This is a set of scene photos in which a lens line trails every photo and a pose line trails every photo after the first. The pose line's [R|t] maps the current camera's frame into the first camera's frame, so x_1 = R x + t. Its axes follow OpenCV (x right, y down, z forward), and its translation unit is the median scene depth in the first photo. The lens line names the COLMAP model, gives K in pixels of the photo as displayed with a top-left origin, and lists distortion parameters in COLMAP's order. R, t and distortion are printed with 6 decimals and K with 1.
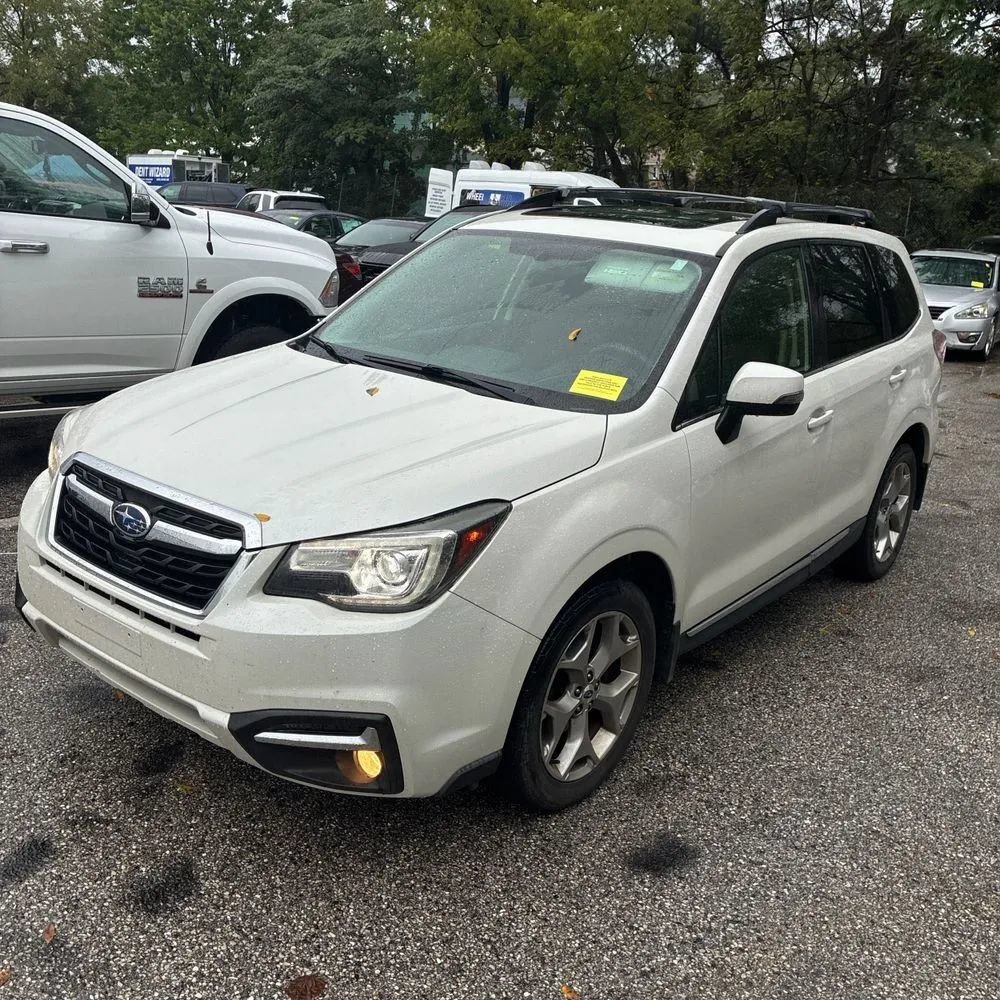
lens RADIAL K [[1003.5, 0, 502.4], [0, 1003.5, 495.4], [0, 0, 1]] dist [0.018588, 0.000000]
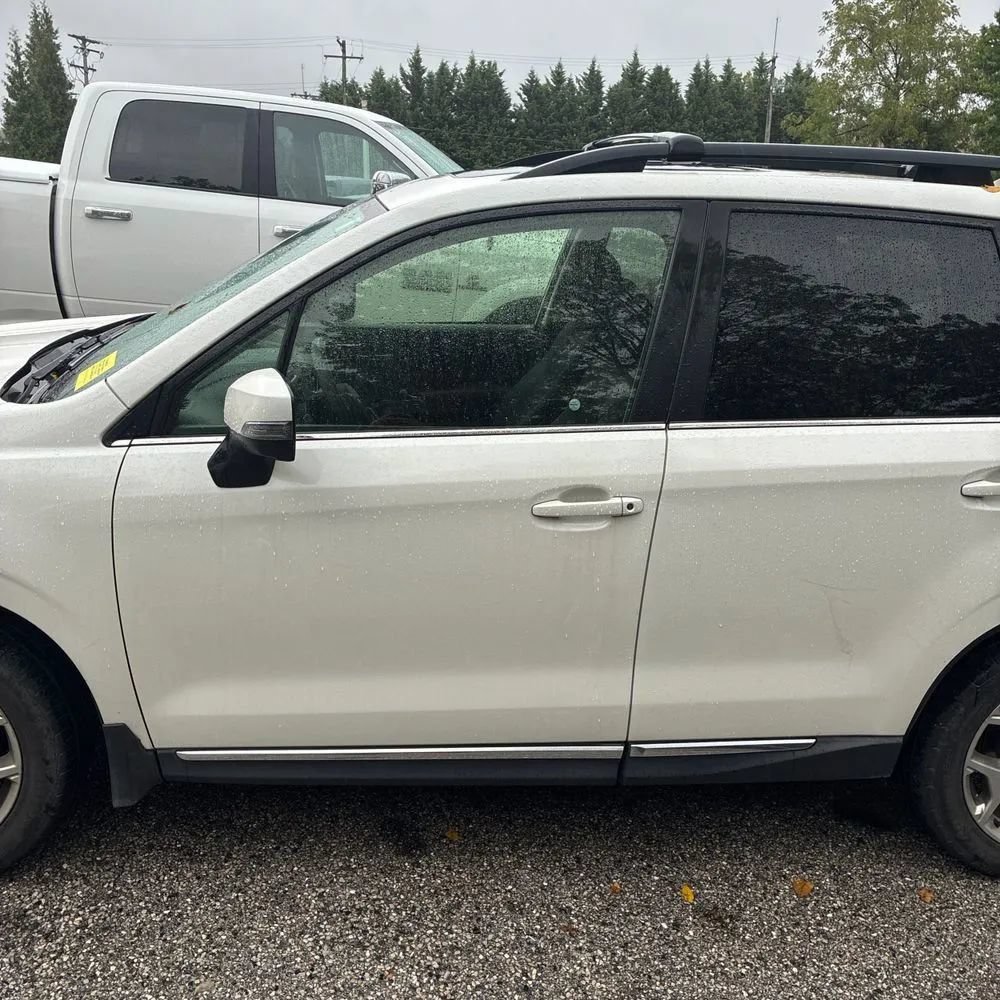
lens RADIAL K [[1003.5, 0, 491.3], [0, 1003.5, 504.1], [0, 0, 1]] dist [0.018588, 0.000000]
pose [[0.685929, 0.197424, -0.700375, 0.665168], [-0.218826, 0.973904, 0.060215, -0.098331], [0.693986, 0.111957, 0.711230, 0.552176]]
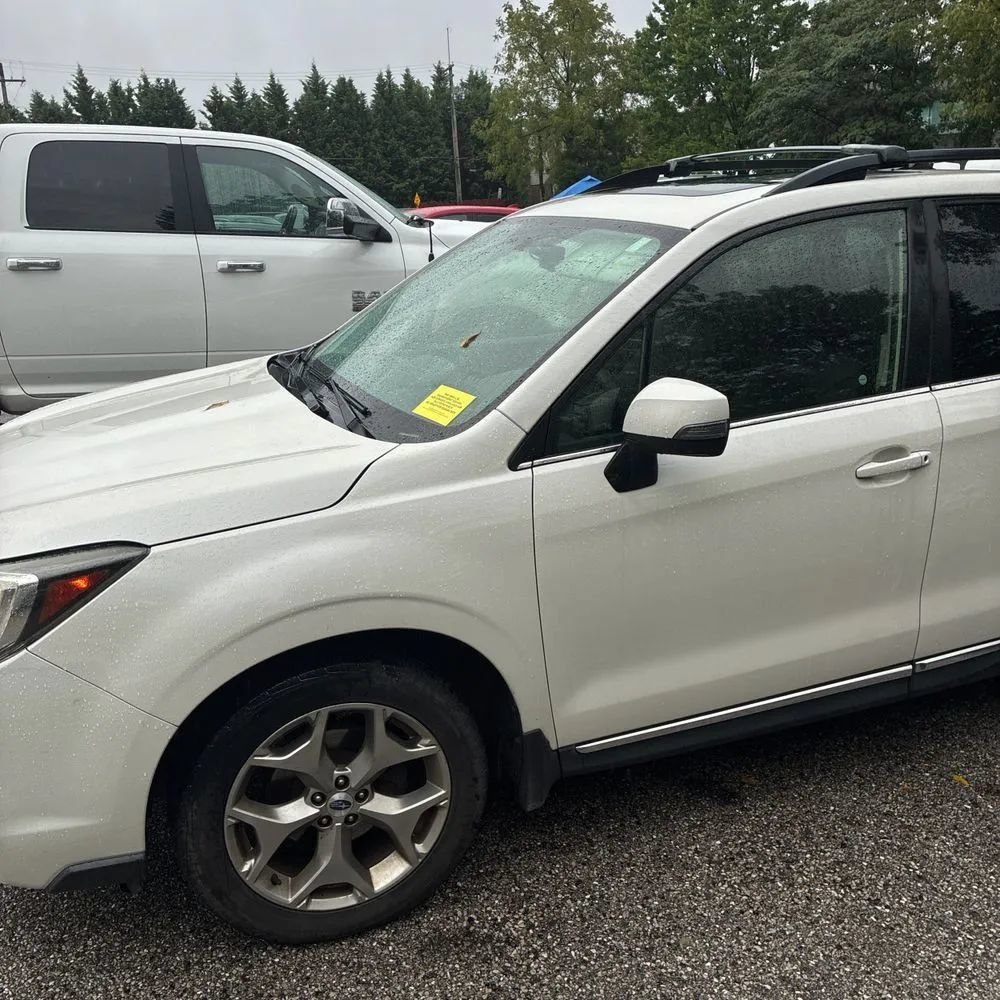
lens RADIAL K [[1003.5, 0, 491.7], [0, 1003.5, 505.7], [0, 0, 1]] dist [0.018588, 0.000000]
pose [[0.866372, 0.071609, -0.494238, 0.411712], [-0.074959, 0.997101, 0.013069, -0.036858], [0.493741, 0.025725, 0.869229, 0.285056]]
